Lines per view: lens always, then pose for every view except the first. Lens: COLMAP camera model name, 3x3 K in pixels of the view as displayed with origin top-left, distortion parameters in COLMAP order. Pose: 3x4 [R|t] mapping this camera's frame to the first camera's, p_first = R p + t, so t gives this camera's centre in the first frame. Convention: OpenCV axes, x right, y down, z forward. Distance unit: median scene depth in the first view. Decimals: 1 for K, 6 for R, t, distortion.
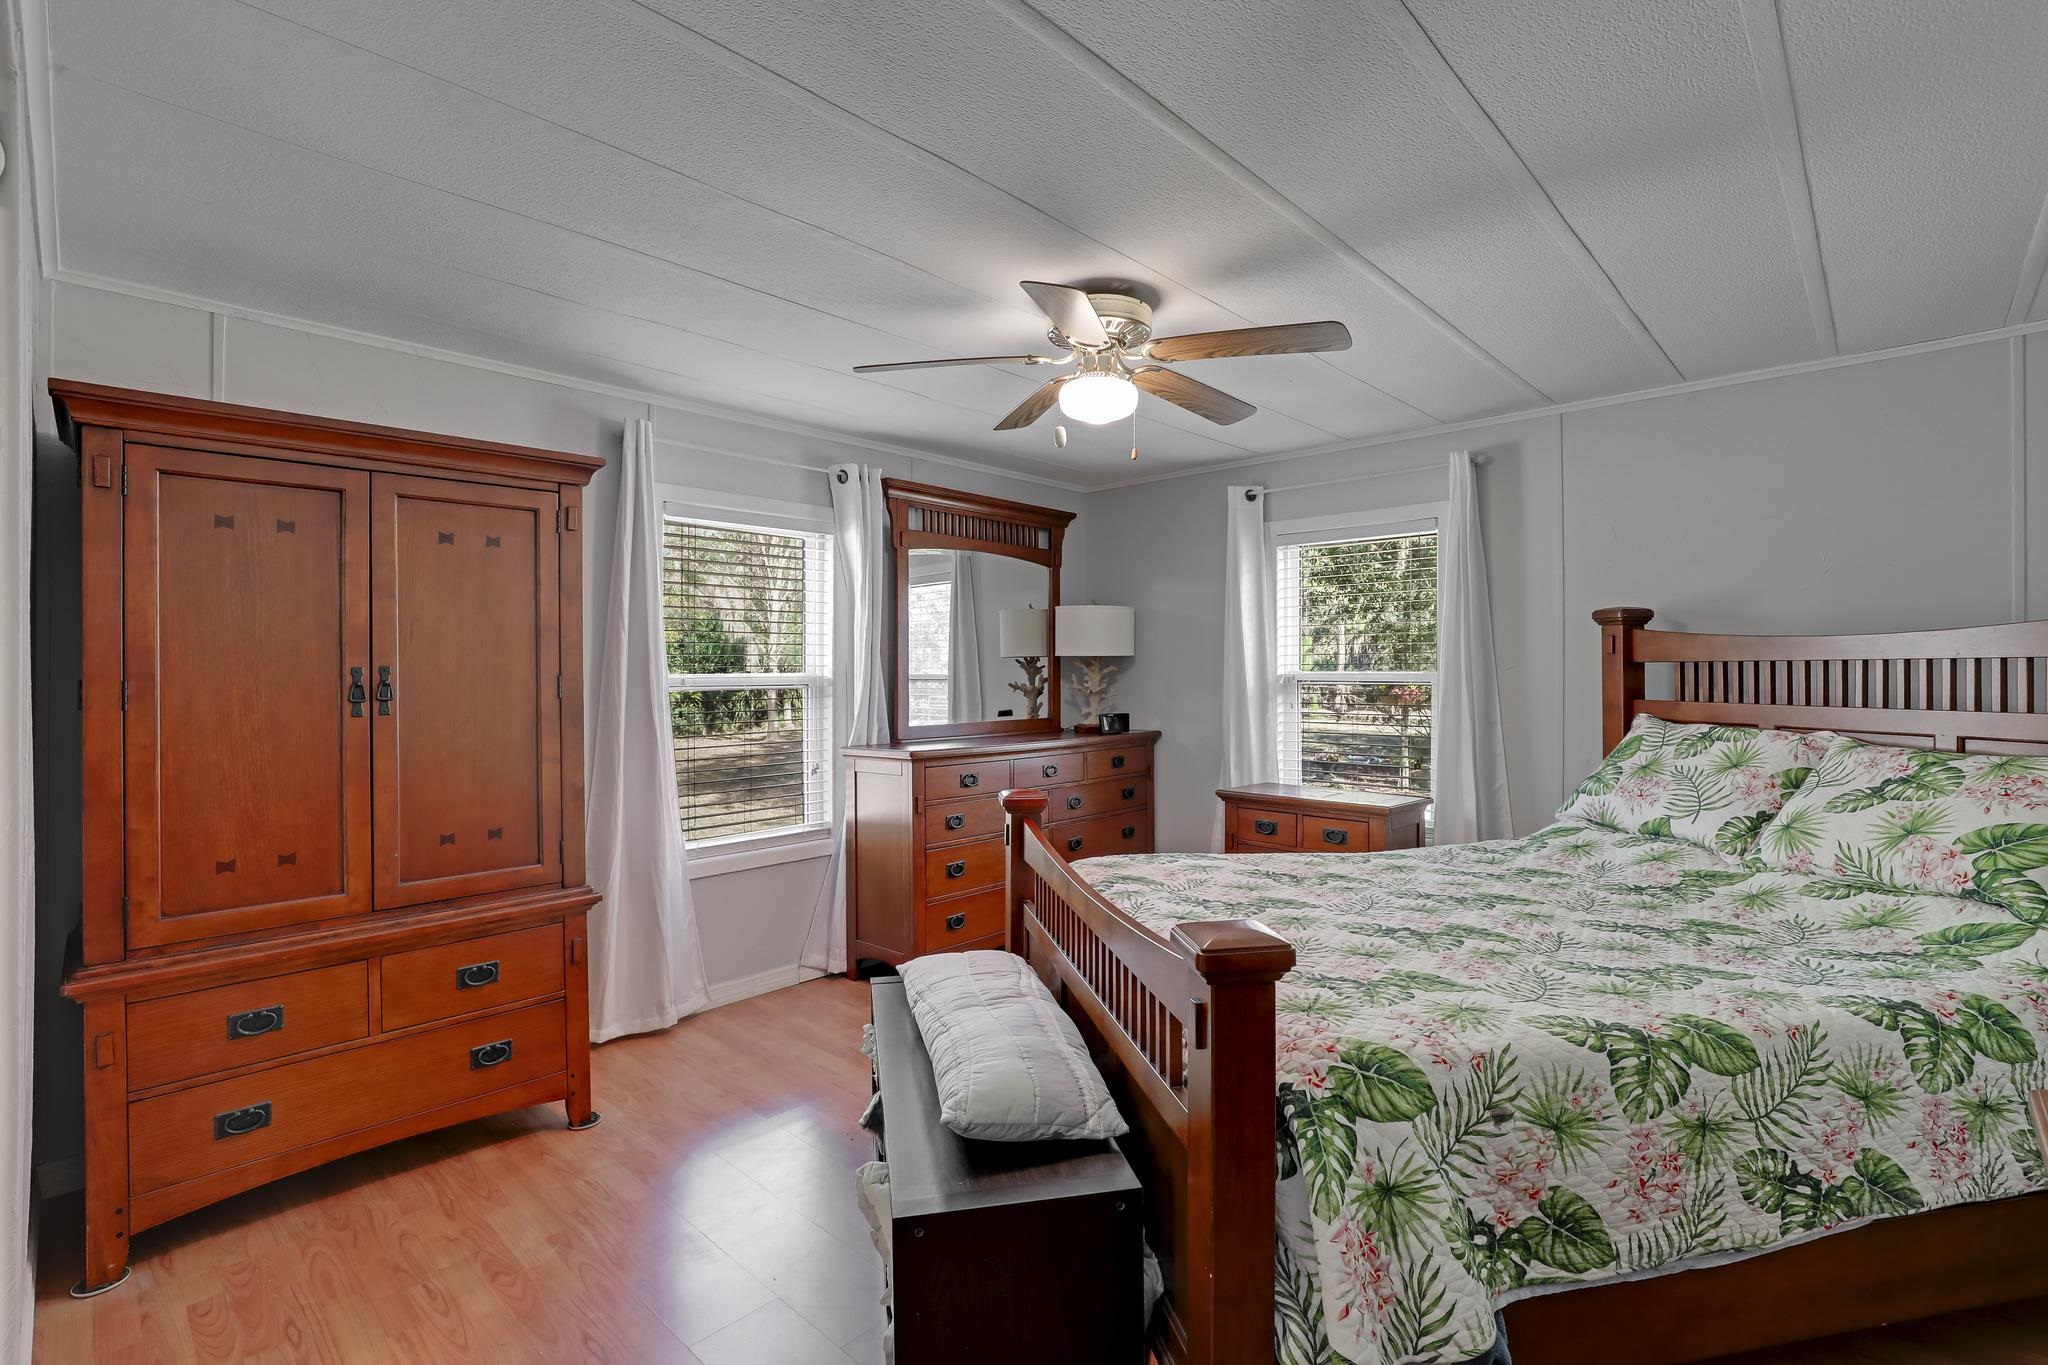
lens RADIAL K [[926.6, 0, 1034.1], [0, 926.6, 685.4], [0, 0, 1]] dist [-0.024121, 0.007362]
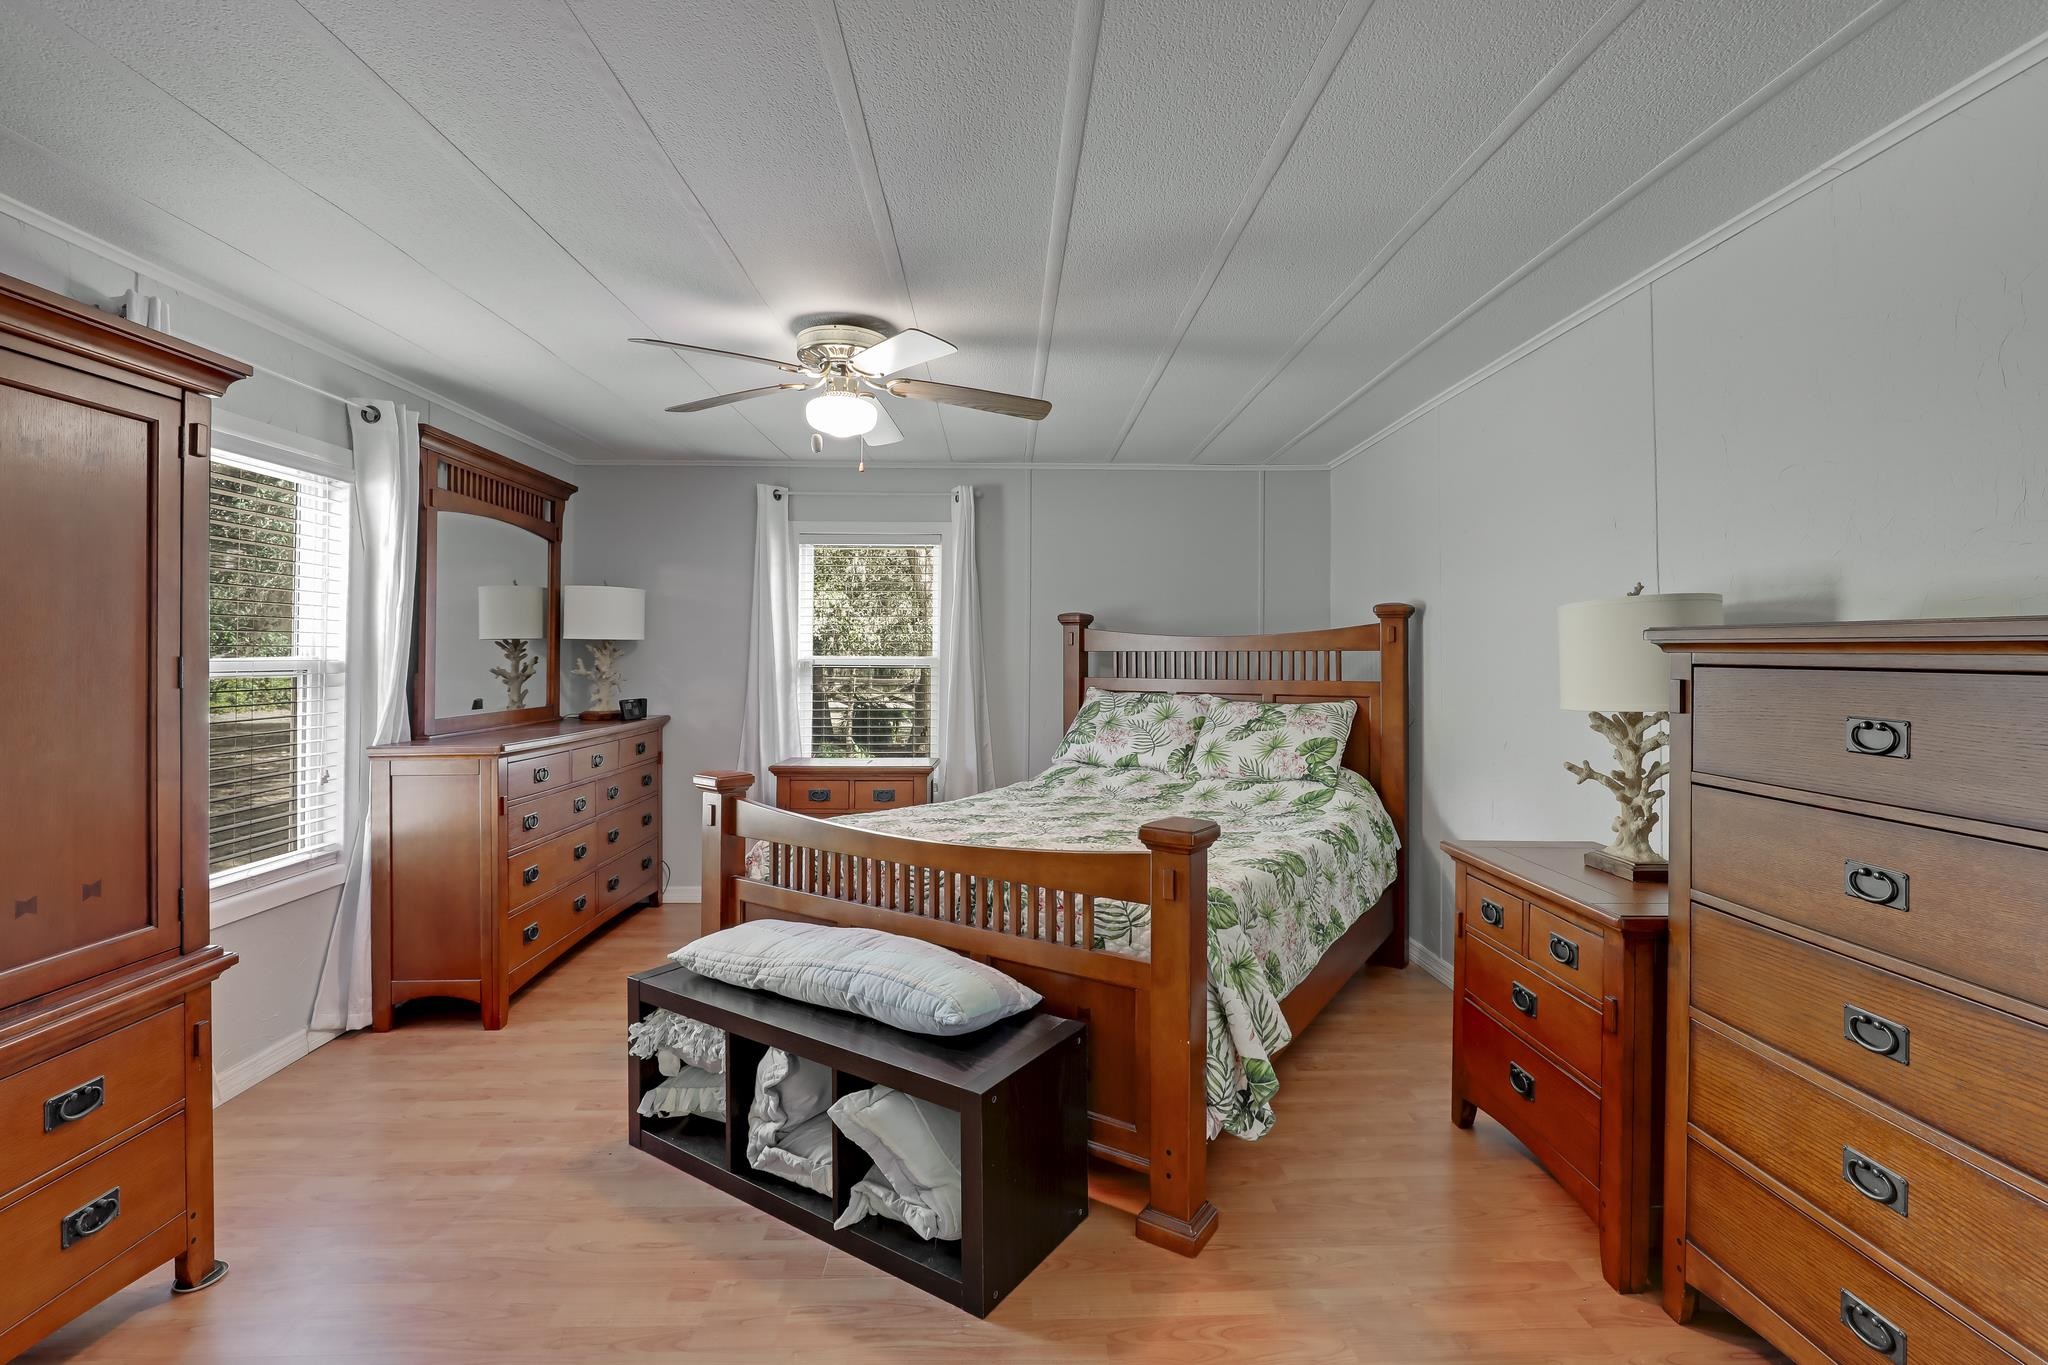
lens RADIAL K [[930.7, 0, 1028.4], [0, 930.7, 653.9], [0, 0, 1]] dist [-0.021583, 0.004599]
pose [[0.709465, 0.006929, 0.704707, -0.547443], [0.005806, 0.999860, -0.015676, 0.001653], [-0.704717, 0.015213, 0.709325, 0.029930]]
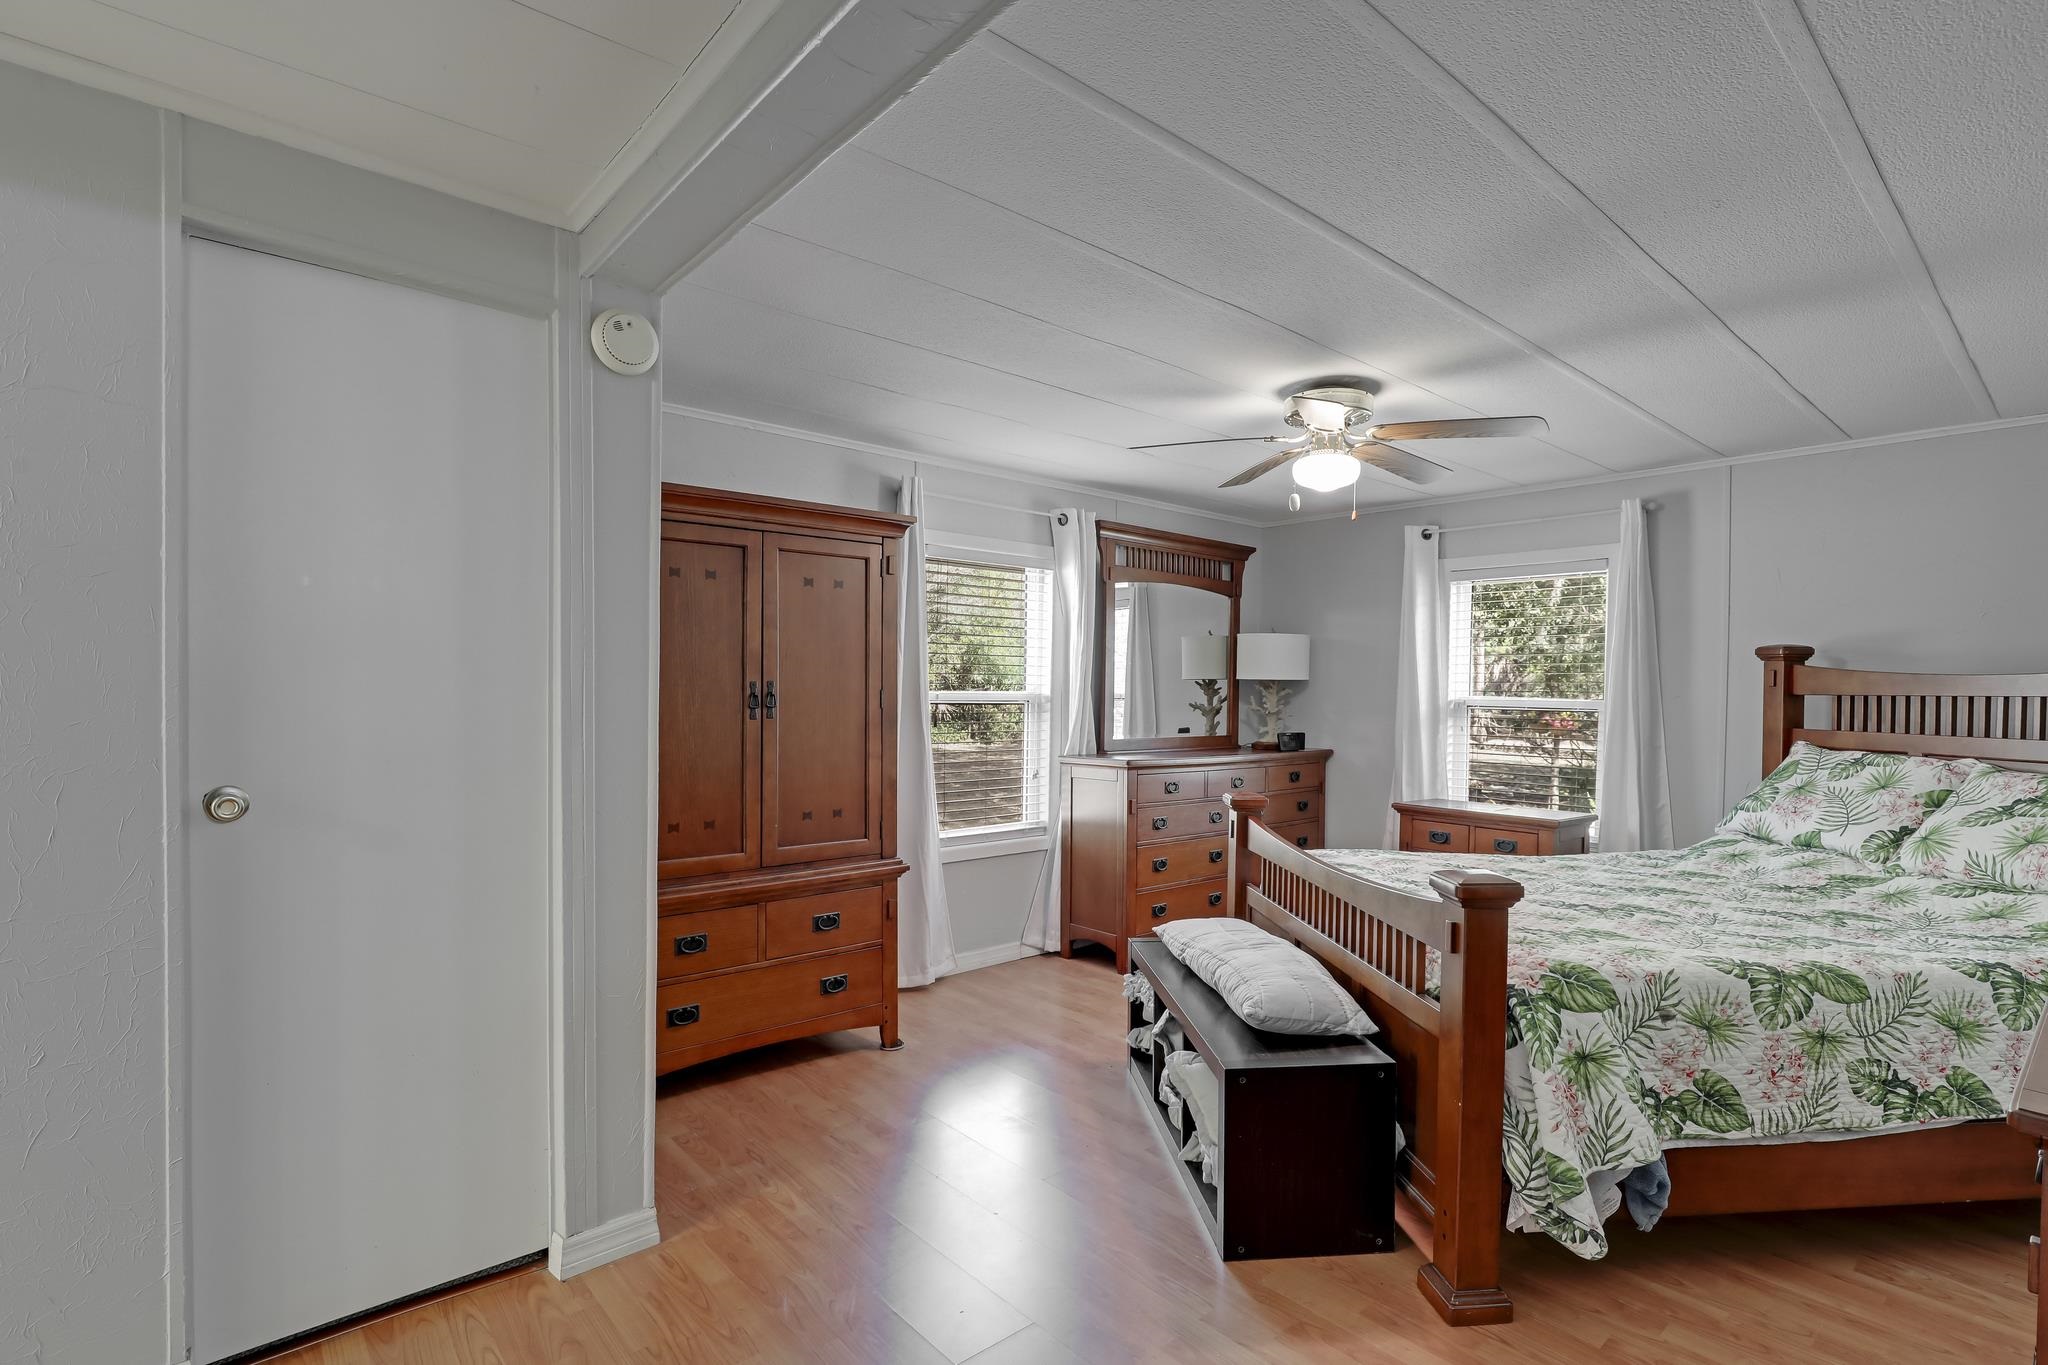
lens RADIAL K [[971.8, 0, 1042.5], [0, 971.8, 714.7], [0, 0, 1]] dist [-0.026689, 0.010468]
pose [[0.994851, 0.019863, -0.099378, -0.164636], [-0.018856, 0.999761, 0.011060, 0.003923], [0.099574, -0.009129, 0.994988, -0.300150]]
